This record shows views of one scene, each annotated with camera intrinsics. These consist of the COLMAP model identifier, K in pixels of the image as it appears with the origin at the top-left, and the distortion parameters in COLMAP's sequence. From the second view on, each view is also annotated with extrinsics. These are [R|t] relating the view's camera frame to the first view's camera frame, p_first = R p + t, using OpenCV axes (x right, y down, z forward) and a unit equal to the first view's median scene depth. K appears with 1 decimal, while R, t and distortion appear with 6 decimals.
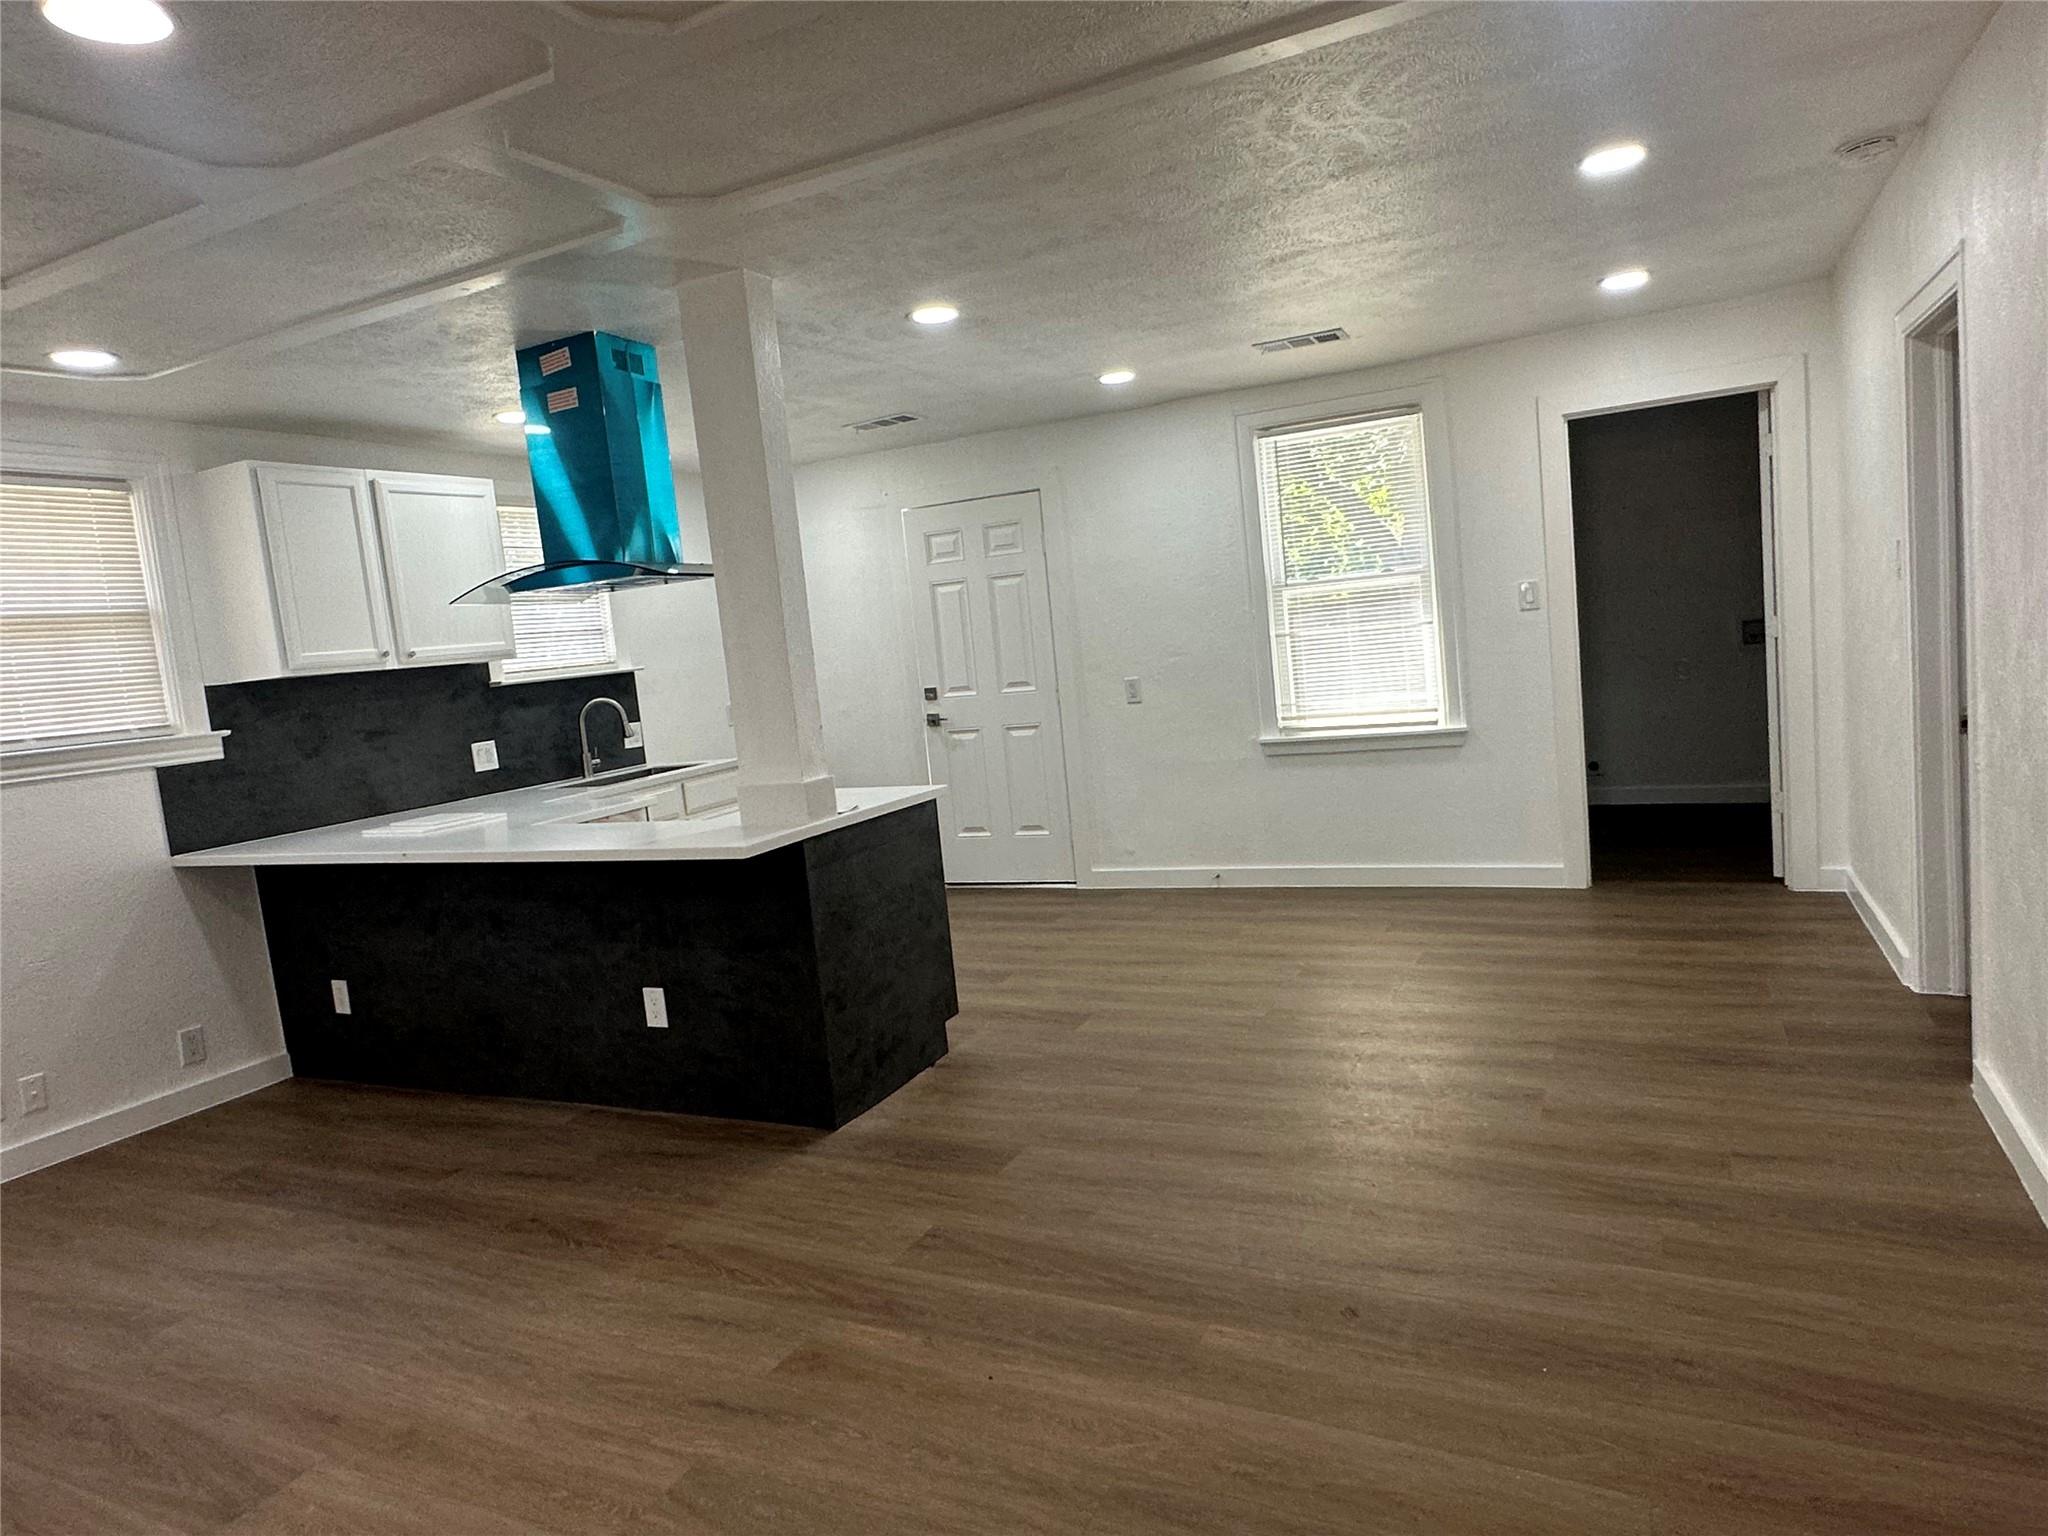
lens RADIAL K [[1269.7, 0, 1015.3], [0, 1269.7, 772.2], [0, 0, 1]] dist [-0.007429, 0.002100]
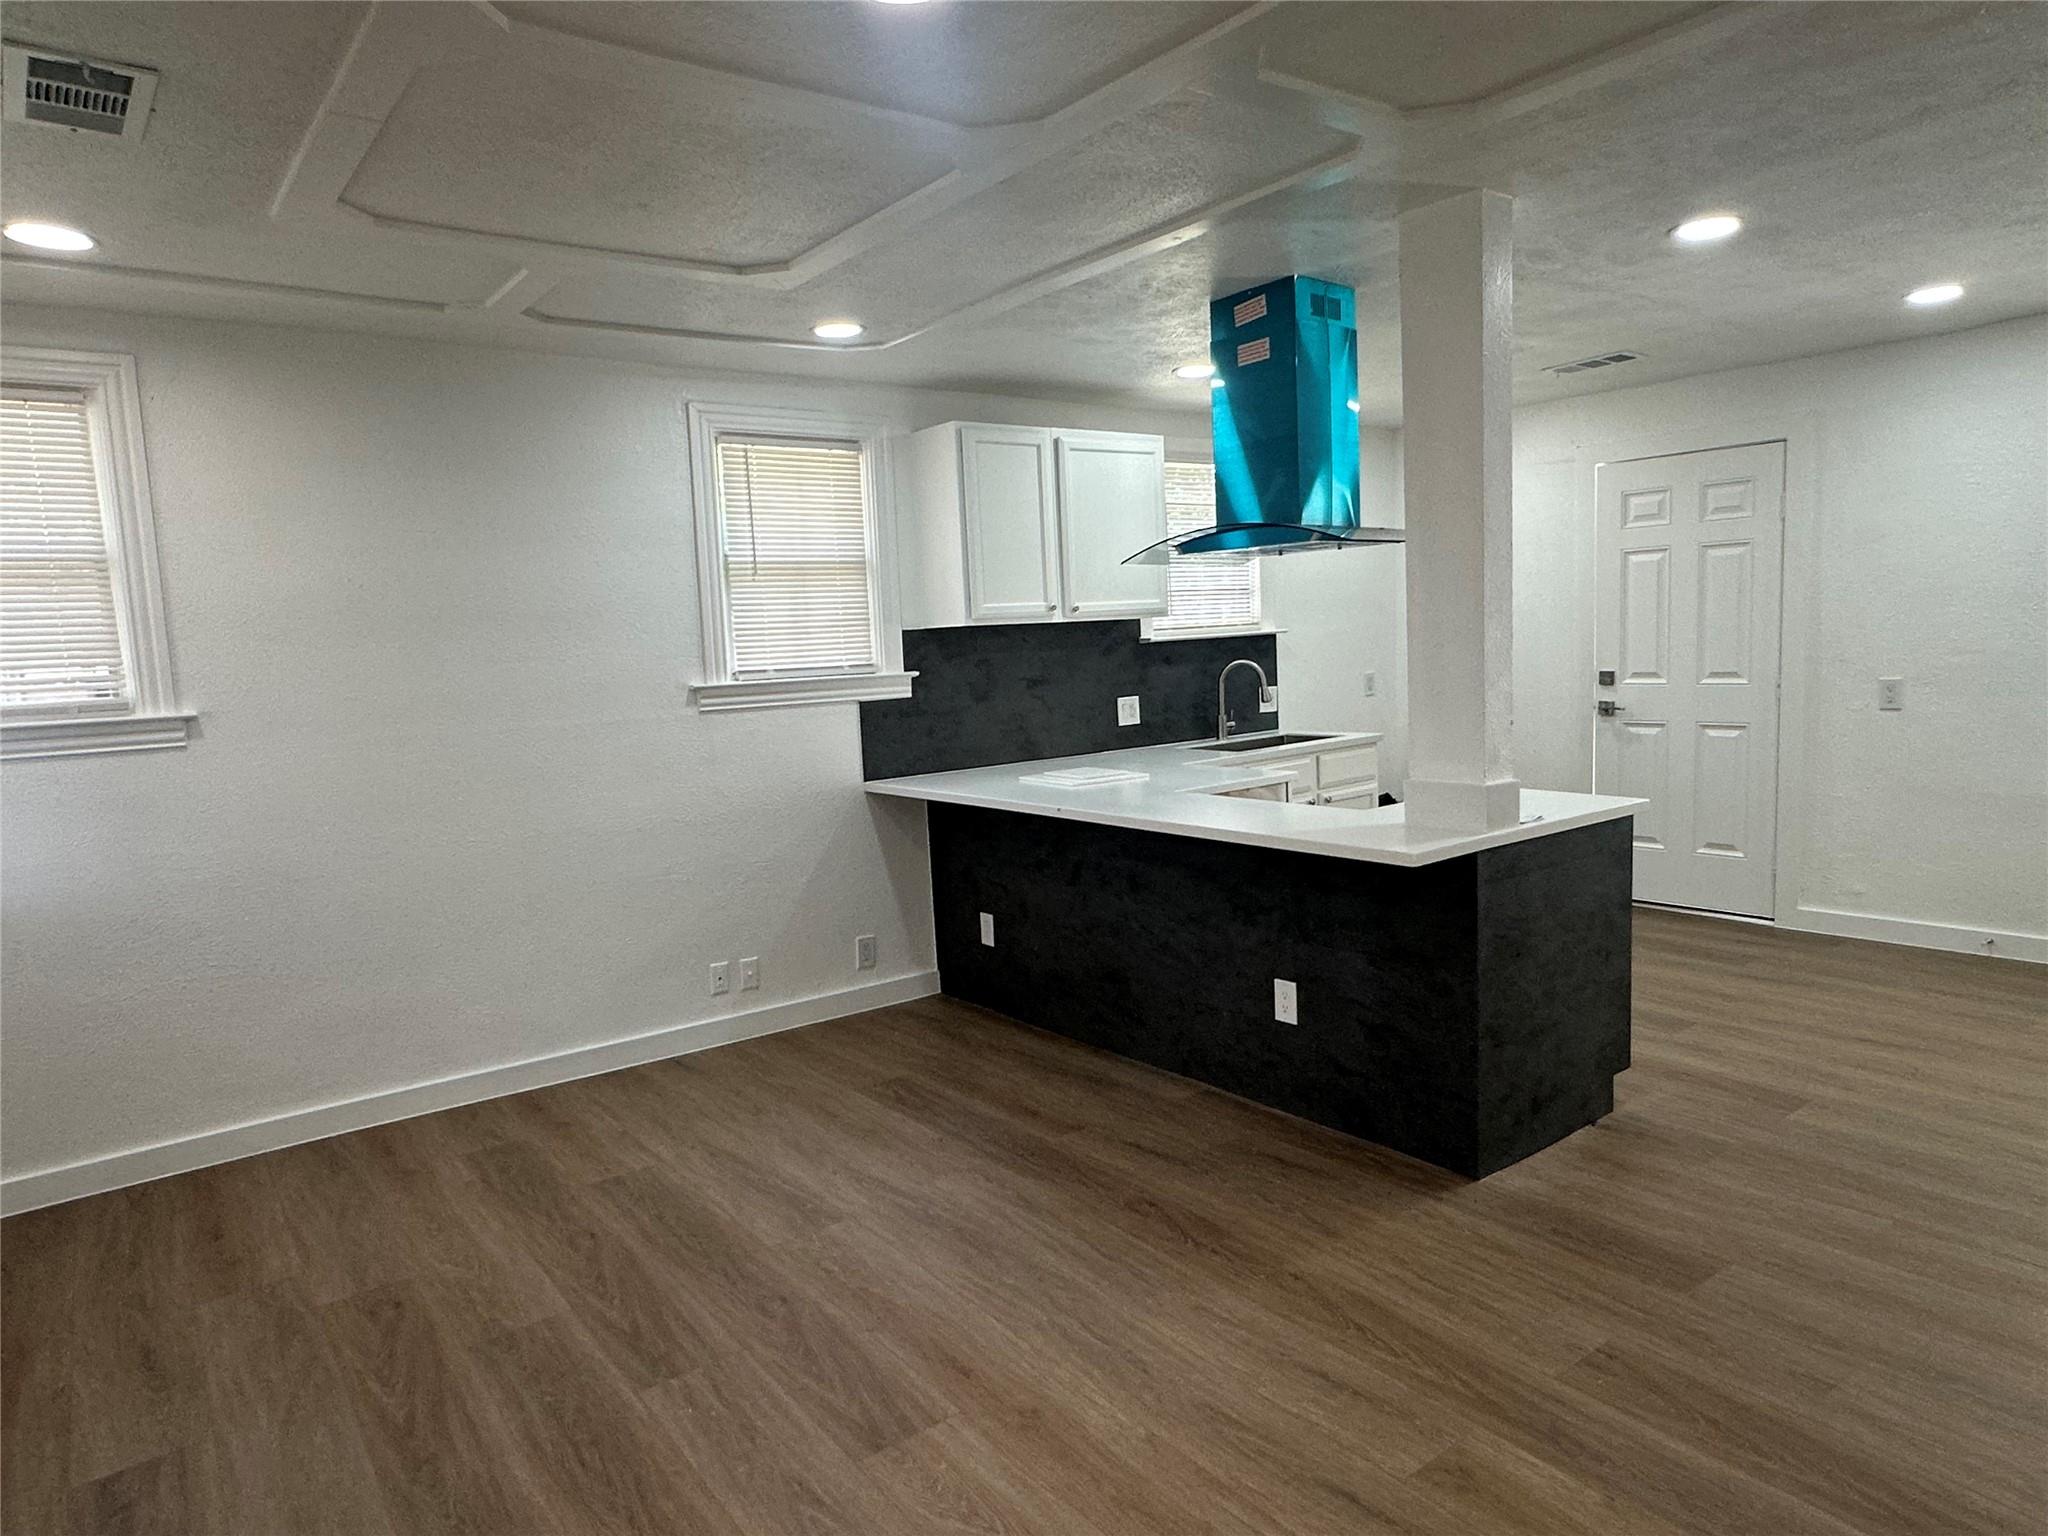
lens RADIAL K [[1269.7, 0, 1005.8], [0, 1269.7, 778.9], [0, 0, 1]] dist [-0.007429, 0.002100]
pose [[0.888158, 0.108133, -0.446634, -0.062633], [-0.088992, 0.993994, 0.063685, -0.020023], [0.450838, -0.016816, 0.892447, 0.064643]]
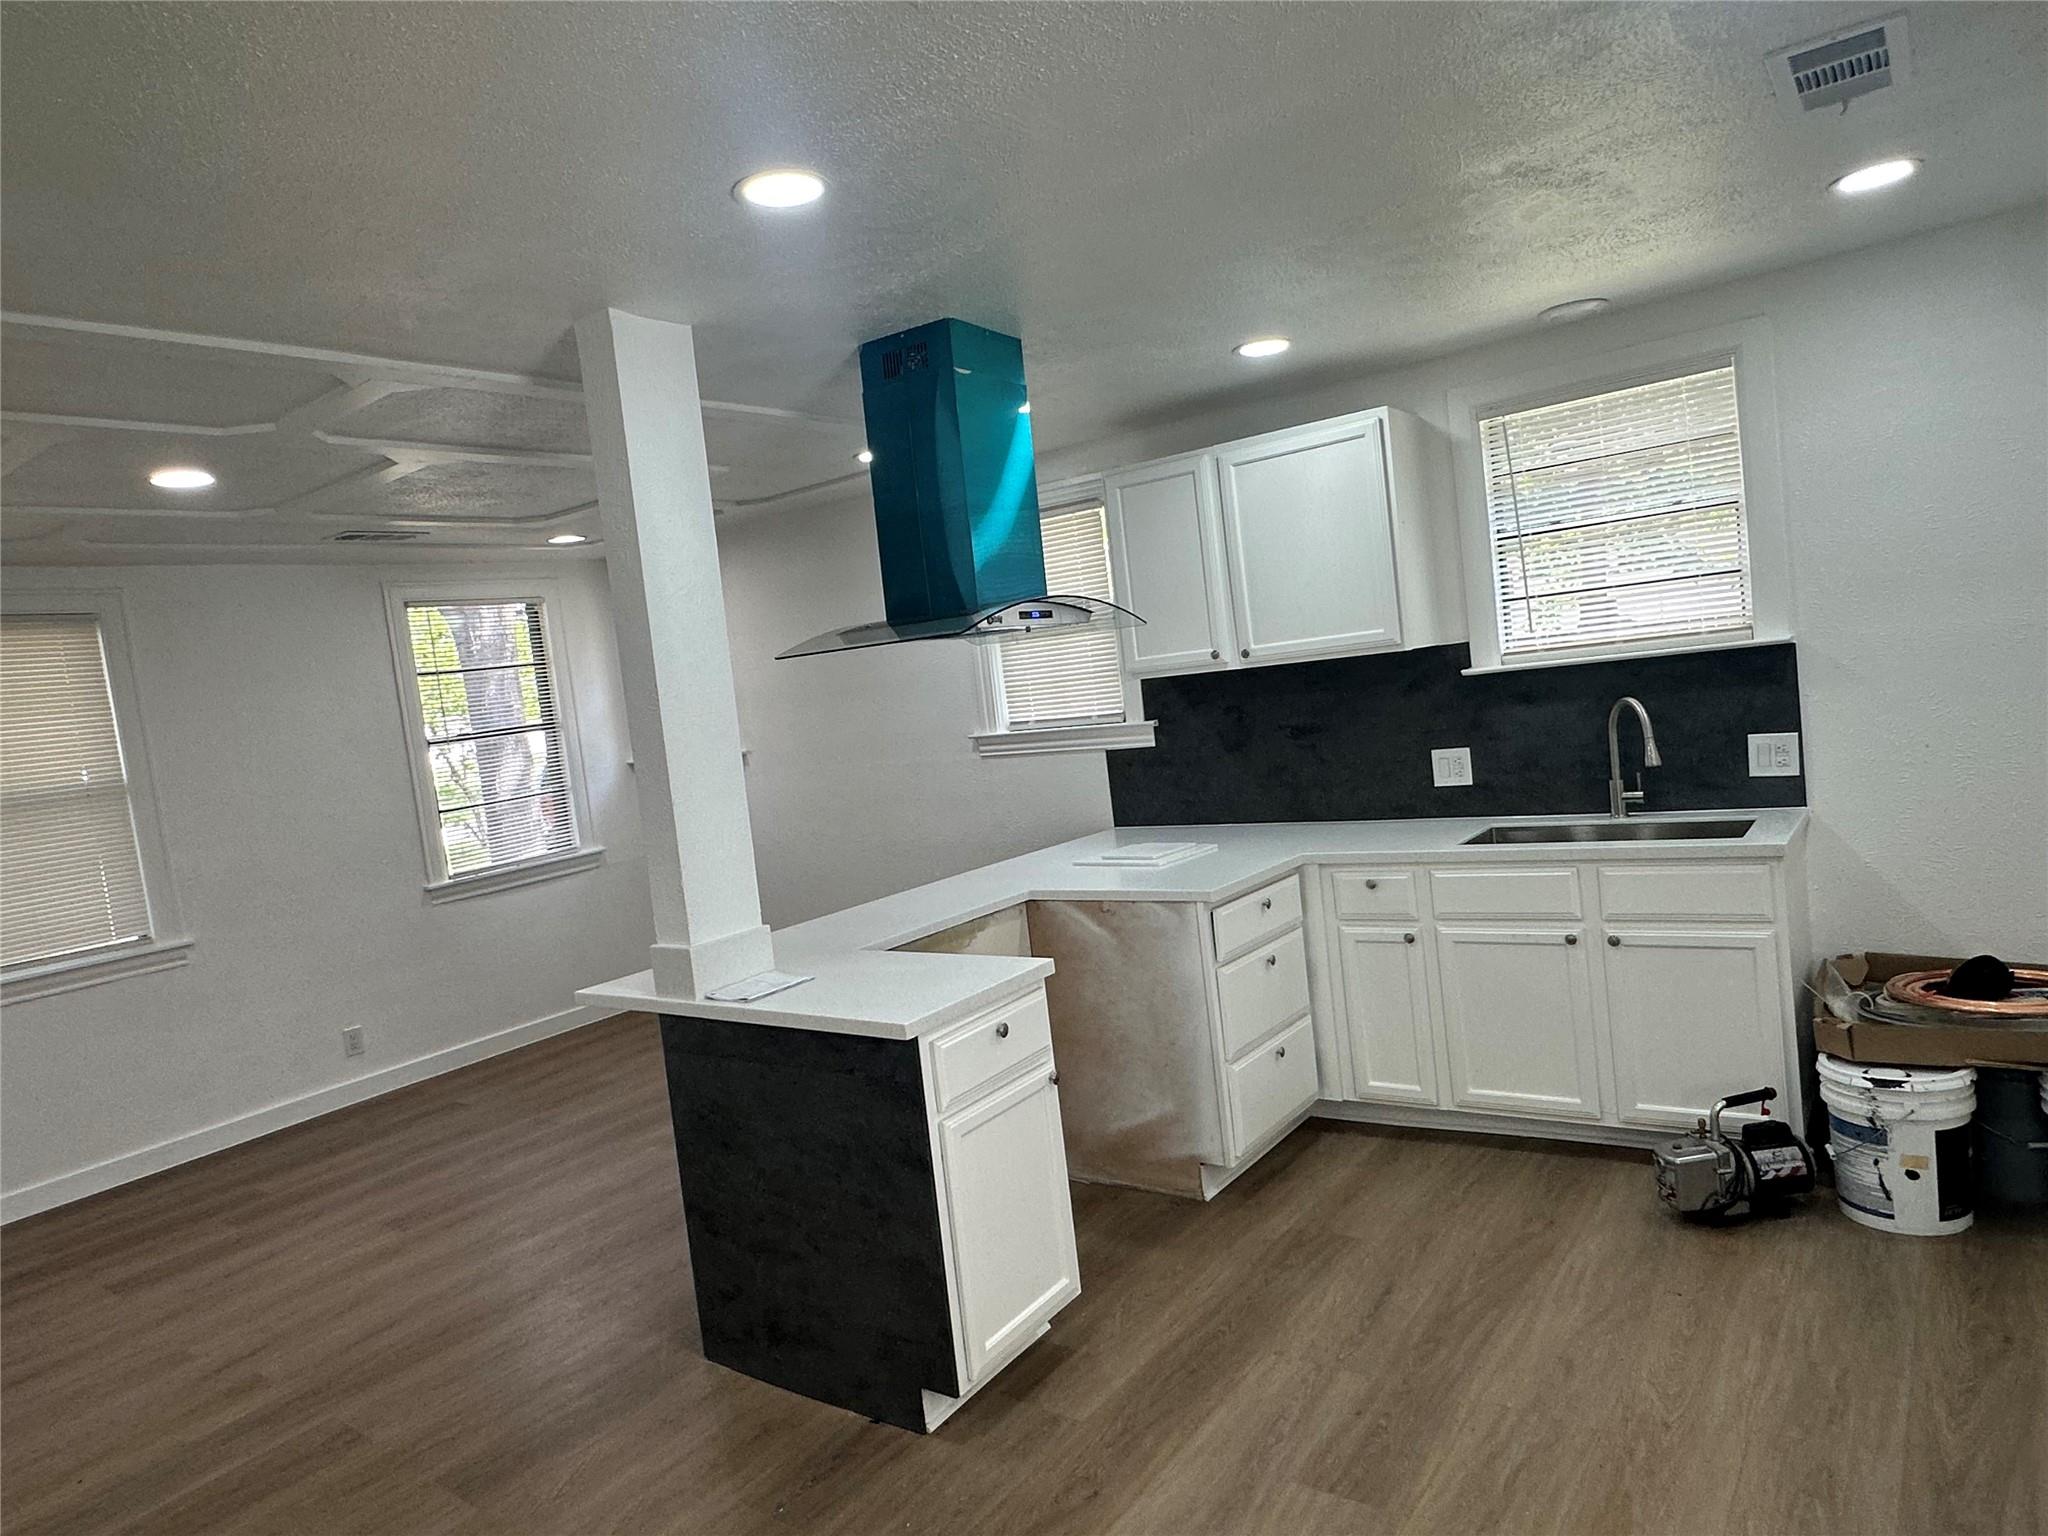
lens RADIAL K [[1269.7, 0, 1021.5], [0, 1269.7, 770.2], [0, 0, 1]] dist [-0.007429, 0.002100]
pose [[-0.175192, 0.183554, -0.967272, 0.494231], [0.024566, 0.982976, 0.182085, -0.213837], [0.984228, 0.008138, -0.176718, 1.216520]]
